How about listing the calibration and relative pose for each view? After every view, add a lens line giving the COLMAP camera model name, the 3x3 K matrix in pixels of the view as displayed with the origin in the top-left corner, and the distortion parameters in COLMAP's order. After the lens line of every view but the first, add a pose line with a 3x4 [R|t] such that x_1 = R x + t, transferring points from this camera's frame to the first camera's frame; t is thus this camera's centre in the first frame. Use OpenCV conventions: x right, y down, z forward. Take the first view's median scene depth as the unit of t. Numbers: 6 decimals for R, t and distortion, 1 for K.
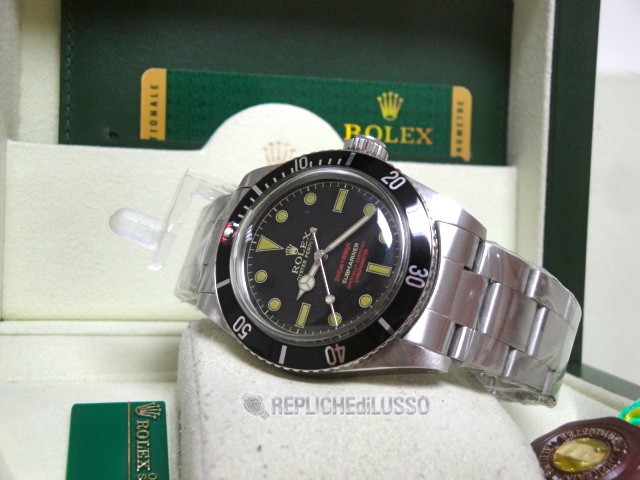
lens RADIAL K [[840.0, 0, 320.0], [0, 840.0, 240.0], [0, 0, 1]] dist [0.038393, 0.067597]
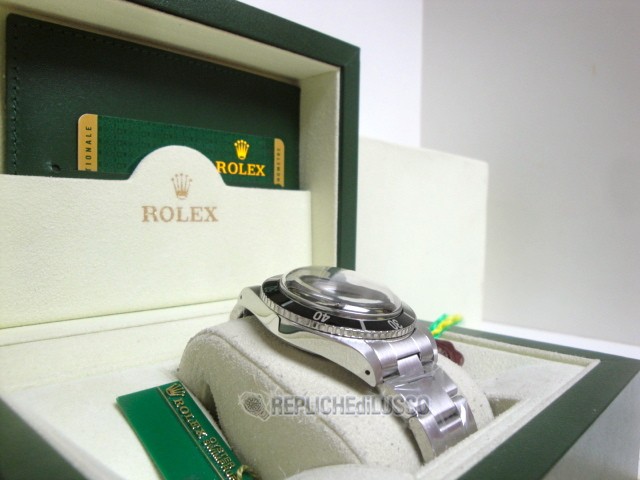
lens RADIAL K [[524.8, 0, 320.0], [0, 524.8, 240.0], [0, 0, 1]] dist [-0.166887, 0.123530]
pose [[0.812048, -0.050406, 0.581410, -0.346756], [0.027467, 0.998460, 0.048200, -0.042583], [-0.582944, -0.023171, 0.812182, 0.182805]]
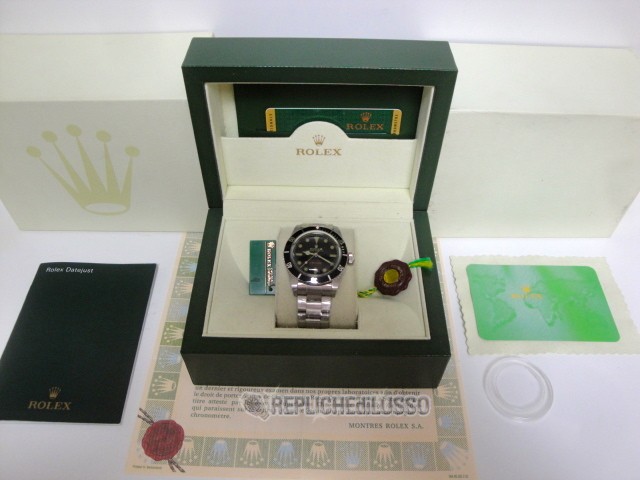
lens RADIAL K [[524.8, 0, 320.0], [0, 524.8, 240.0], [0, 0, 1]] dist [-0.166887, 0.123530]
pose [[0.976433, 0.144959, -0.159893, 0.249245], [0.016086, 0.689915, 0.723712, -1.018970], [0.215222, -0.709228, 0.671323, -0.291926]]
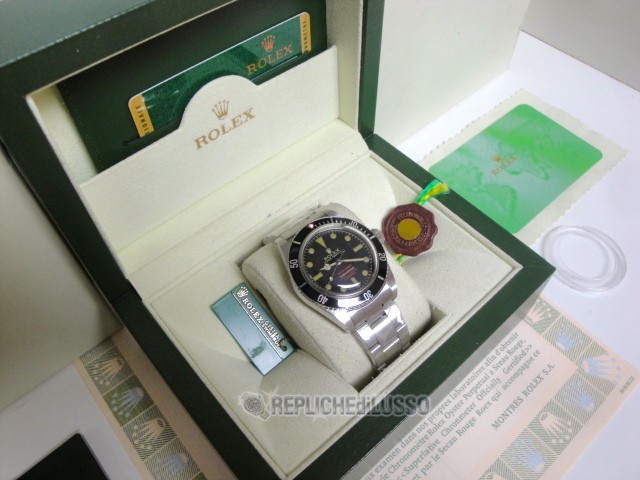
lens RADIAL K [[524.8, 0, 320.0], [0, 524.8, 240.0], [0, 0, 1]] dist [-0.166887, 0.123530]
pose [[0.869871, -0.423931, 0.252204, -0.233413], [0.062604, 0.602024, 0.796020, -0.704979], [-0.489291, -0.676646, 0.550223, 0.182643]]
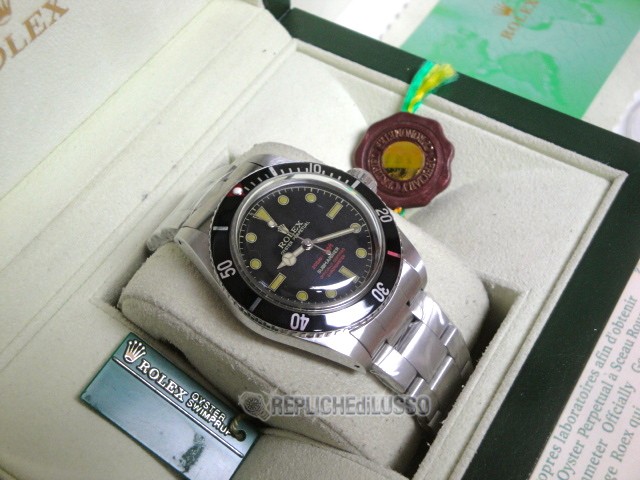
lens RADIAL K [[840.0, 0, 320.0], [0, 840.0, 240.0], [0, 0, 1]] dist [0.038393, 0.067597]
pose [[0.694378, -0.623493, 0.359298, -0.254747], [0.093512, 0.573243, 0.814032, -0.573345], [-0.713508, -0.531647, 0.456352, 0.291202]]
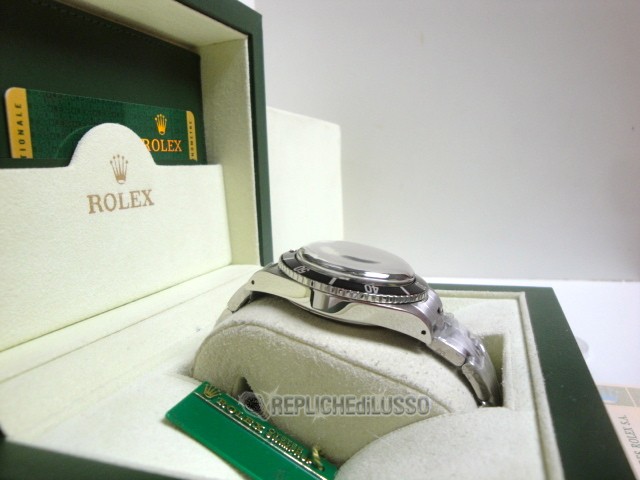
lens RADIAL K [[524.8, 0, 320.0], [0, 524.8, 240.0], [0, 0, 1]] dist [-0.166887, 0.123530]
pose [[0.501482, -0.171102, 0.848080, -0.525954], [0.089026, 0.985251, 0.146134, -0.075635], [-0.860575, 0.002218, 0.509318, 0.369202]]
